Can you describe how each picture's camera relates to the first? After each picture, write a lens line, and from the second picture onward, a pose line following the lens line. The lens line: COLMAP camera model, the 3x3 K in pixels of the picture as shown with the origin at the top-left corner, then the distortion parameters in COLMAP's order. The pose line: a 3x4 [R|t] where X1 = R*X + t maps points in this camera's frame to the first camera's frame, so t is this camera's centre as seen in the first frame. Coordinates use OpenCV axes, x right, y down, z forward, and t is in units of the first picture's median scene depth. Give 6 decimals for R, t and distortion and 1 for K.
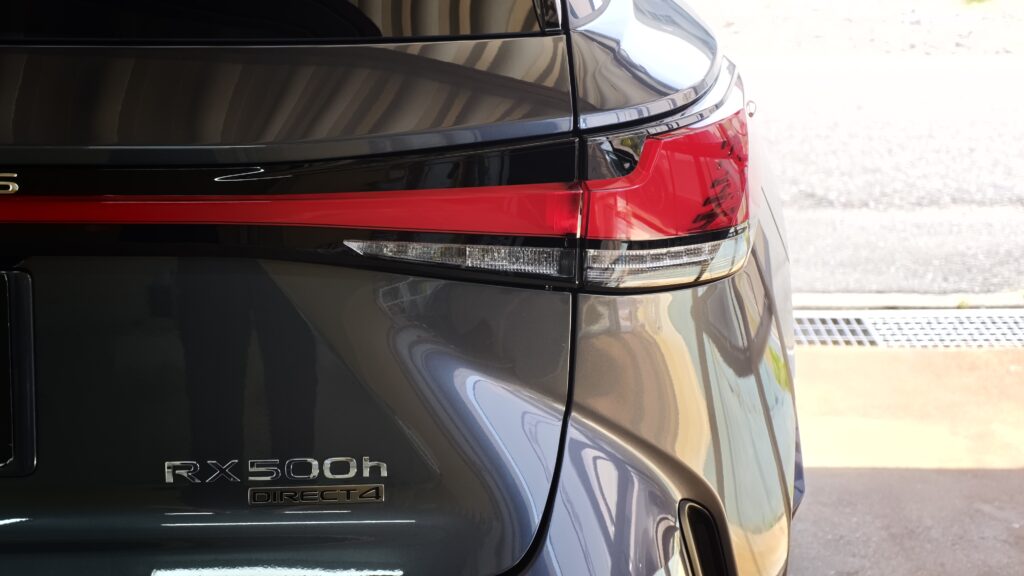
lens RADIAL K [[2353.8, 0, 512.0], [0, 2353.8, 288.0], [0, 0, 1]] dist [0.240445, -0.086113]
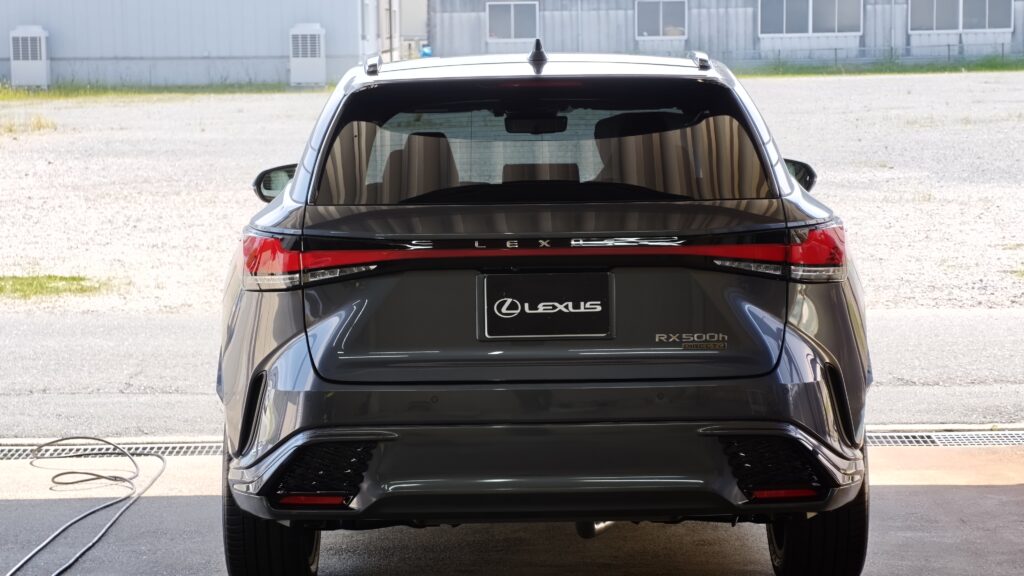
lens RADIAL K [[2353.8, 0, 512.0], [0, 2353.8, 288.0], [0, 0, 1]] dist [0.240445, -0.086113]
pose [[0.998524, -0.020717, -0.050215, -0.055927], [0.013366, 0.989700, -0.142534, 0.140912], [0.052651, 0.141653, 0.988515, -0.644721]]
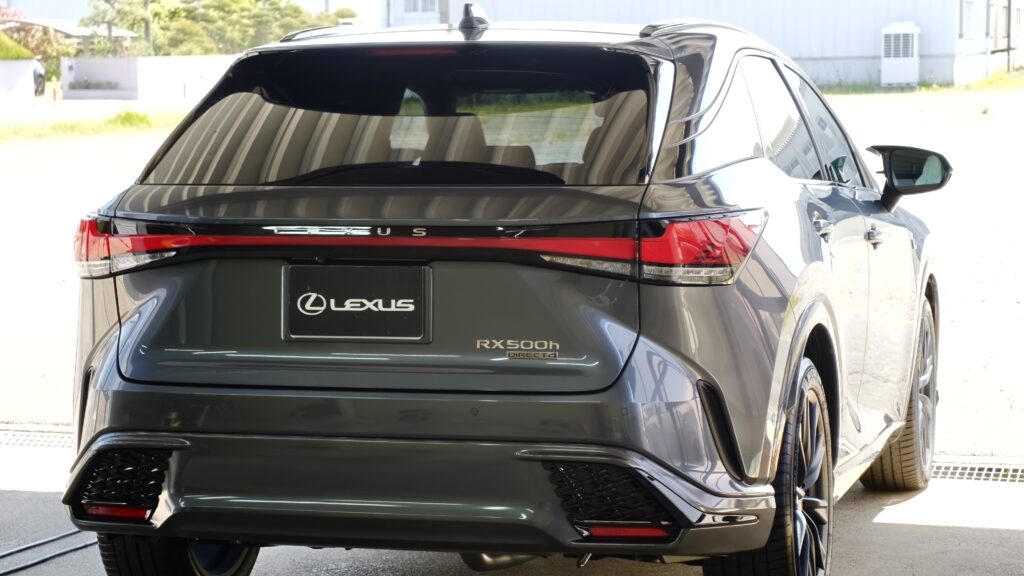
lens RADIAL K [[2353.8, 0, 512.0], [0, 2353.8, 288.0], [0, 0, 1]] dist [0.240445, -0.086113]
pose [[0.945236, 0.005958, -0.326333, 0.236610], [-0.054193, 0.988820, -0.138920, 0.119753], [0.321857, 0.148997, 0.934991, -0.461362]]
